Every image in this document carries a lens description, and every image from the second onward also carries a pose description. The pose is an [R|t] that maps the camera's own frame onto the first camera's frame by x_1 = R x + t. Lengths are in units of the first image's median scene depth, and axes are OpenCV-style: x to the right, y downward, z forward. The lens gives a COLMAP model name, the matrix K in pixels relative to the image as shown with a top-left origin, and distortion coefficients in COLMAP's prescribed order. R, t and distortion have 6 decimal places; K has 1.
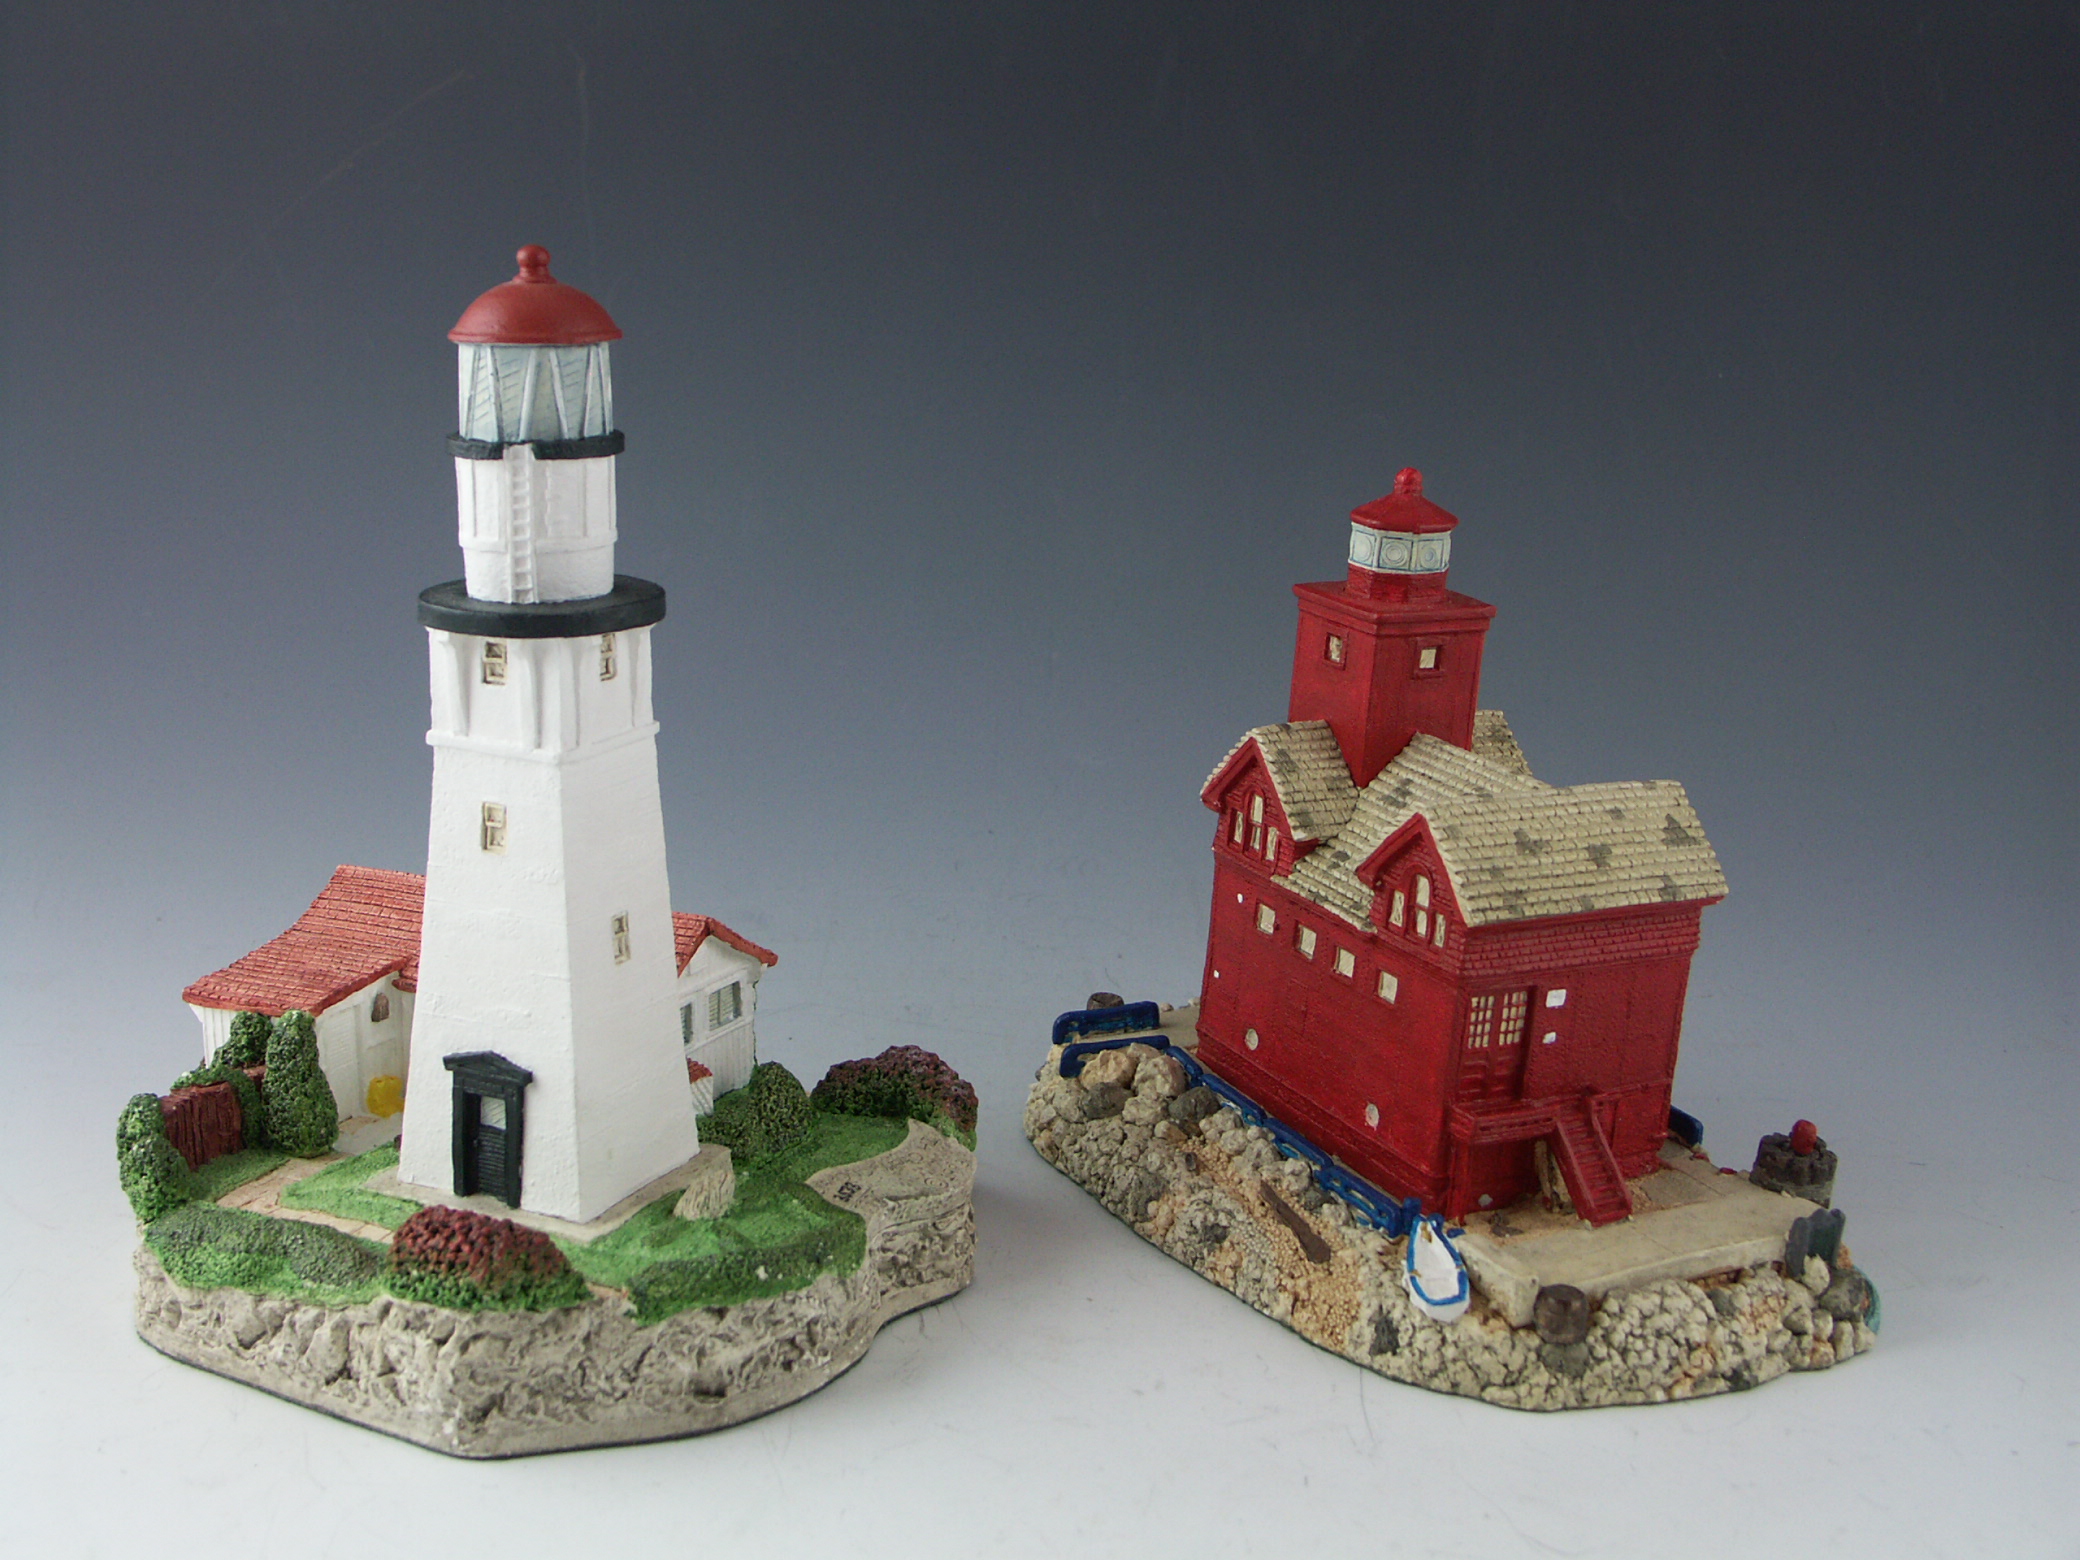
lens RADIAL K [[2530.0, 0, 1040.0], [0, 2530.0, 780.0], [0, 0, 1]] dist [-0.059426, 0.084282]
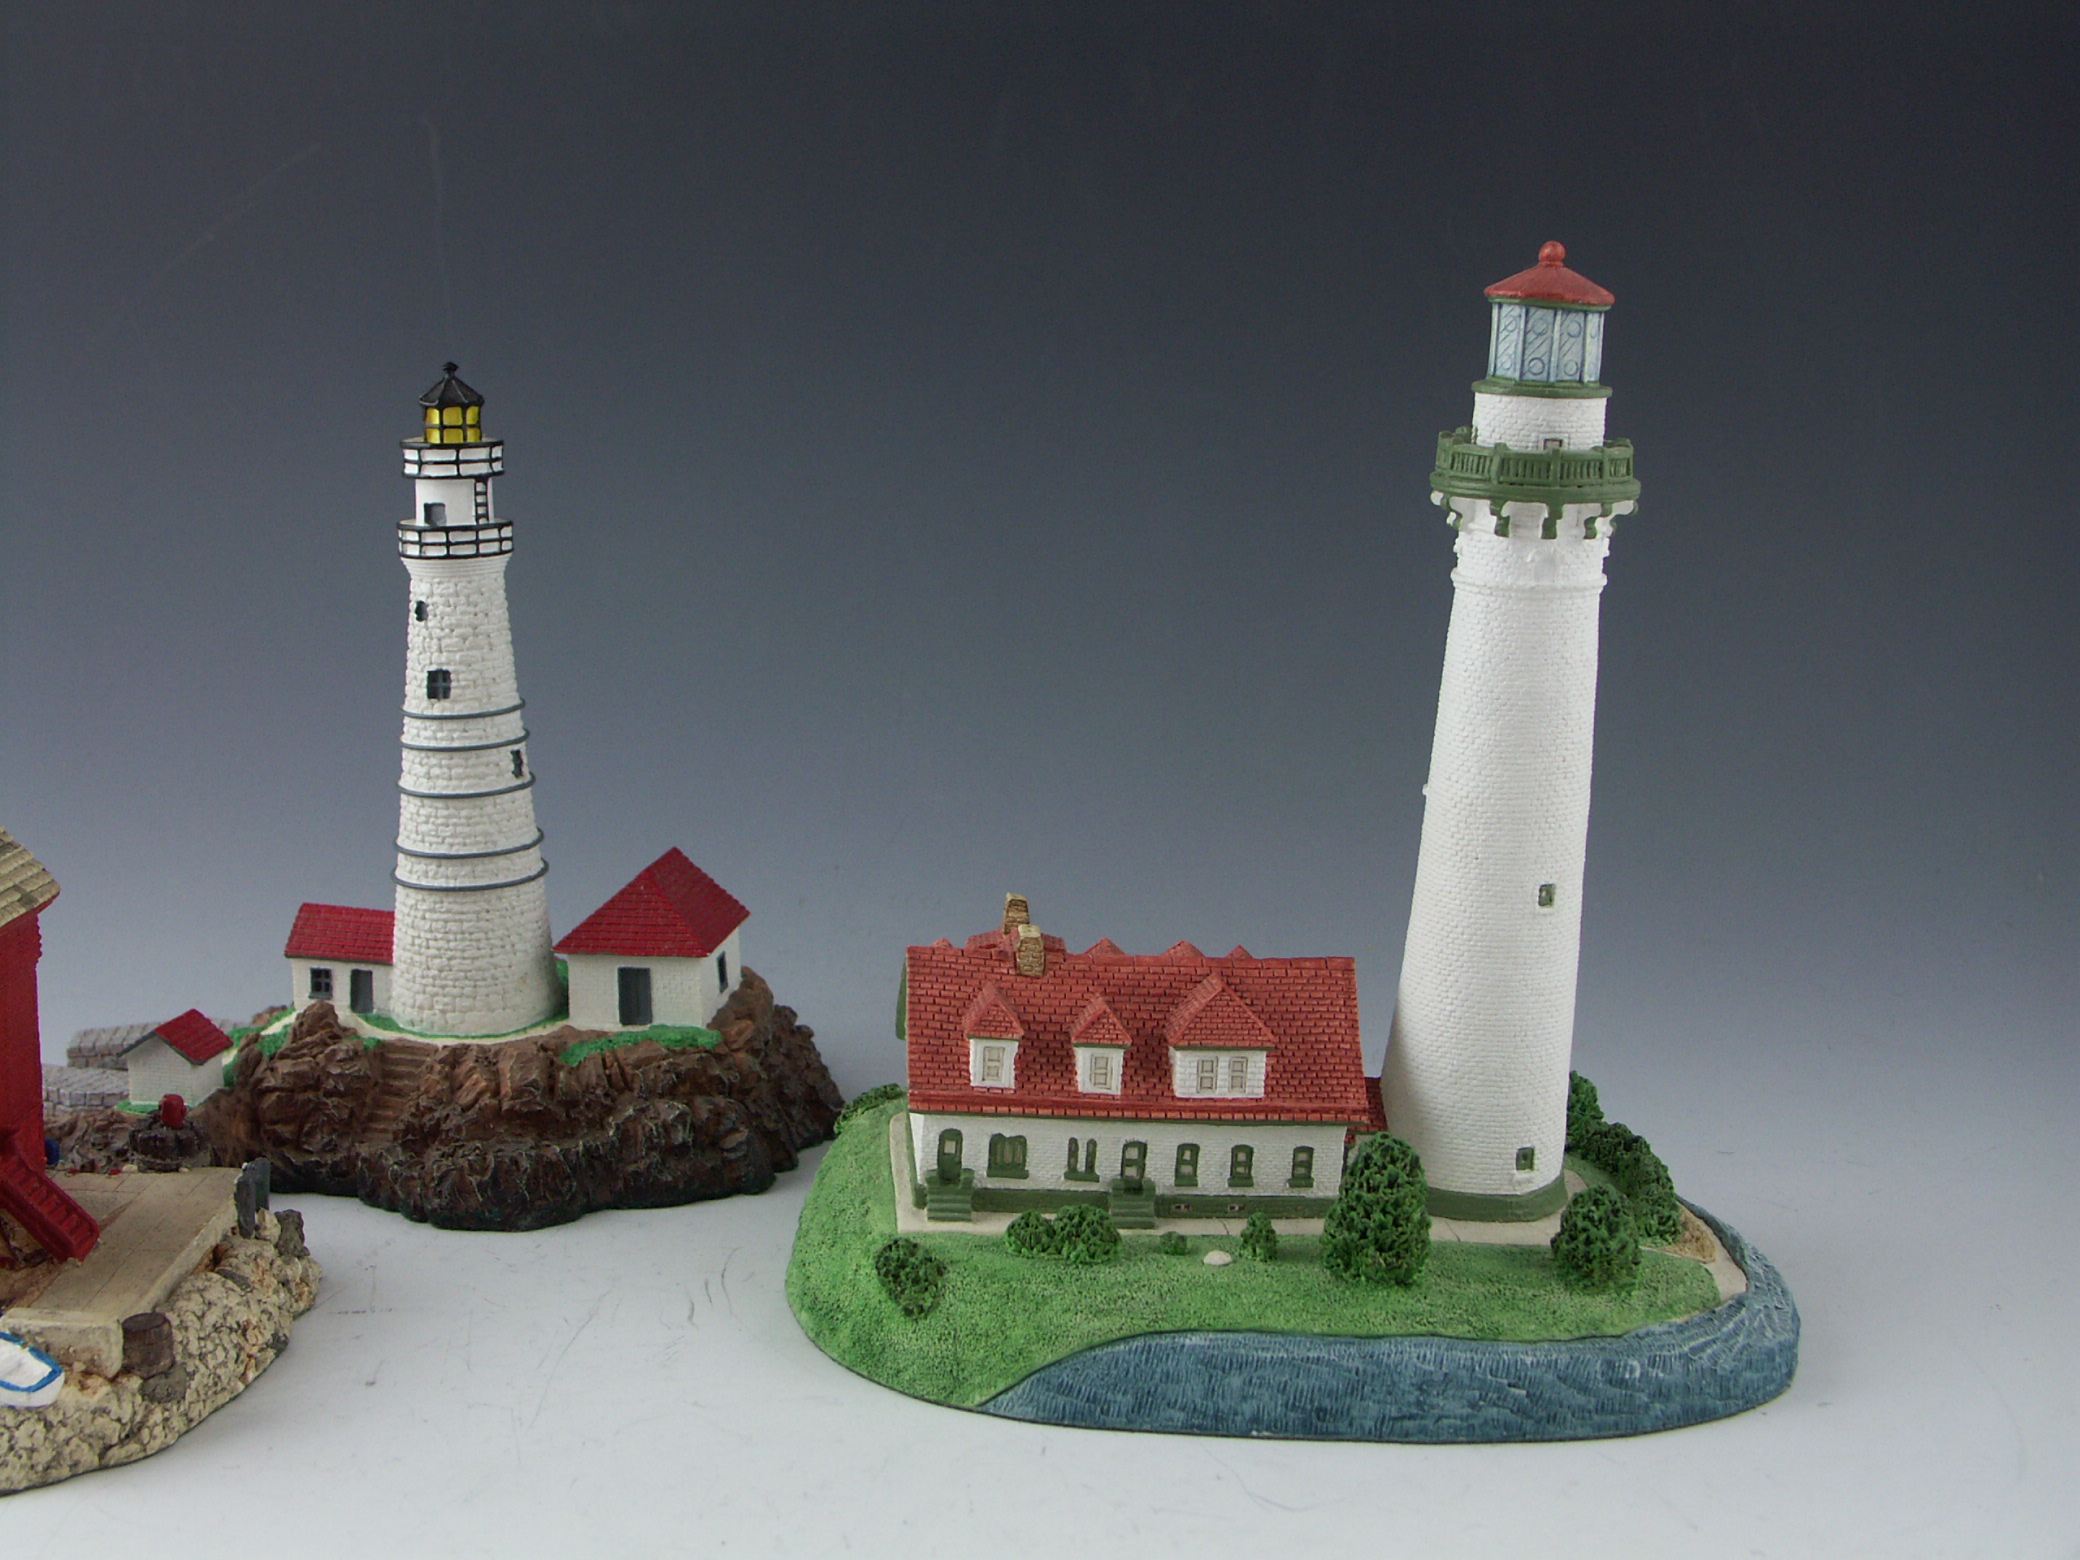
lens RADIAL K [[2530.0, 0, 1040.0], [0, 2530.0, 780.0], [0, 0, 1]] dist [-0.059426, 0.084282]
pose [[0.534405, -0.231277, 0.812971, -0.309935], [0.230875, 0.965201, 0.122818, -0.027810], [-0.813086, 0.122060, 0.569204, 0.162028]]
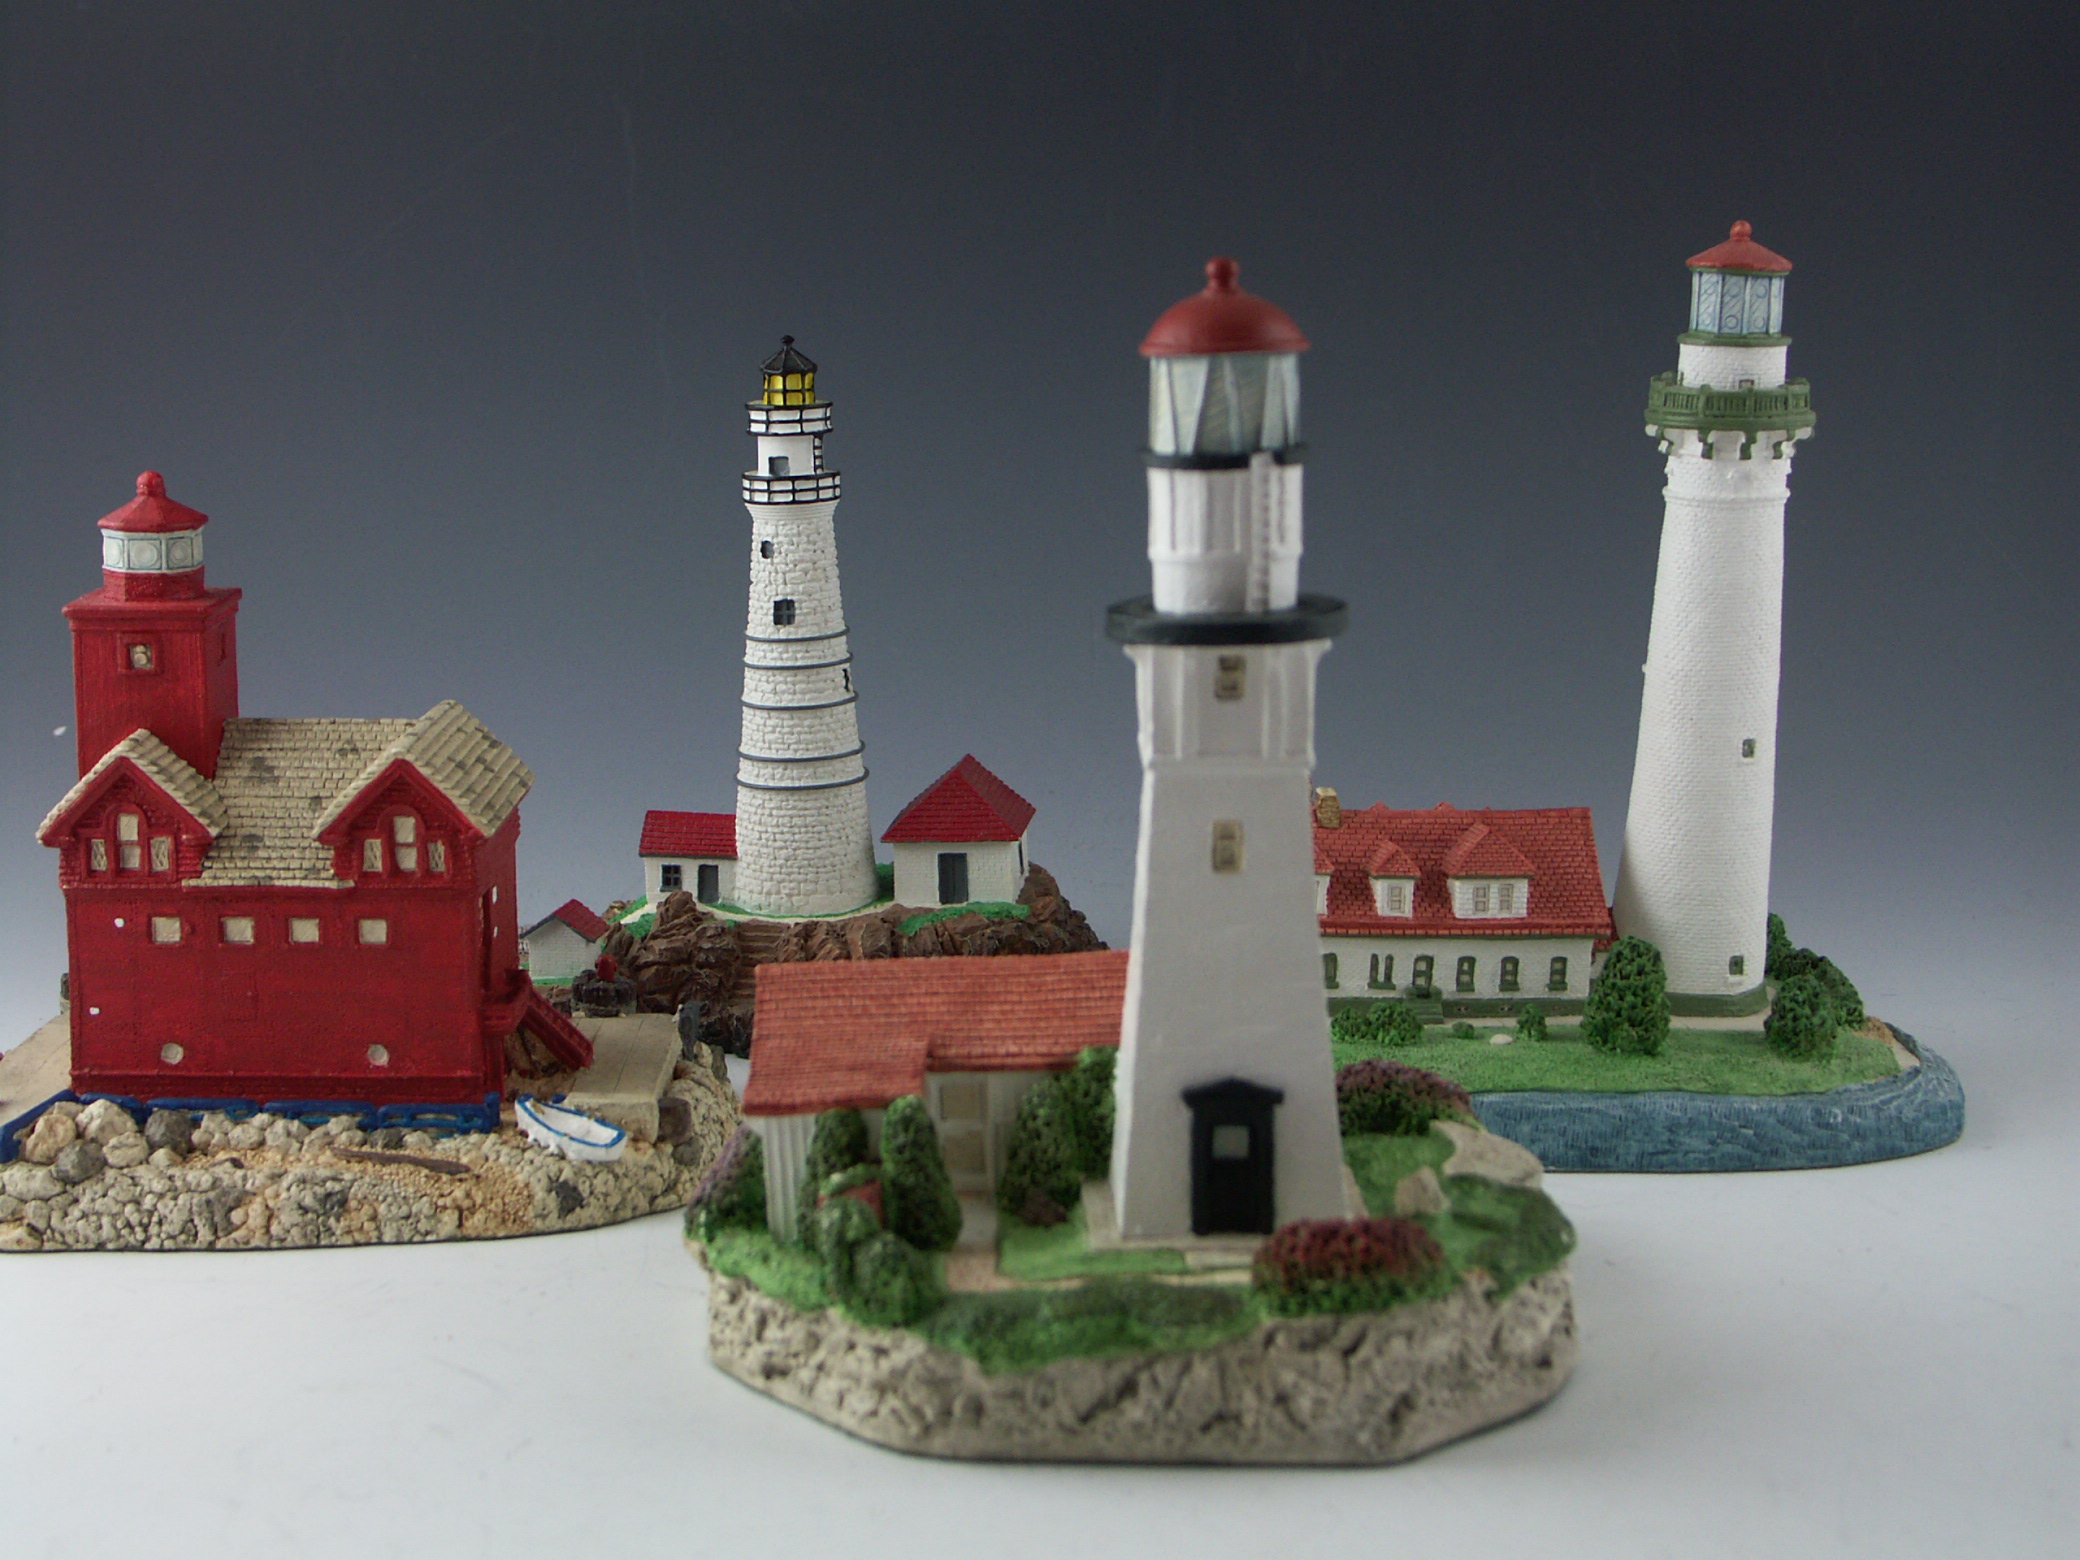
lens RADIAL K [[3222.4, 0, 1041.6], [0, 3222.4, 789.2], [0, 0, 1]] dist [0.018860, 0.095650]
pose [[0.497984, -0.235426, 0.834618, -0.883822], [0.252810, 0.960050, 0.119965, -0.071683], [-0.829517, 0.151259, 0.537607, 0.017279]]
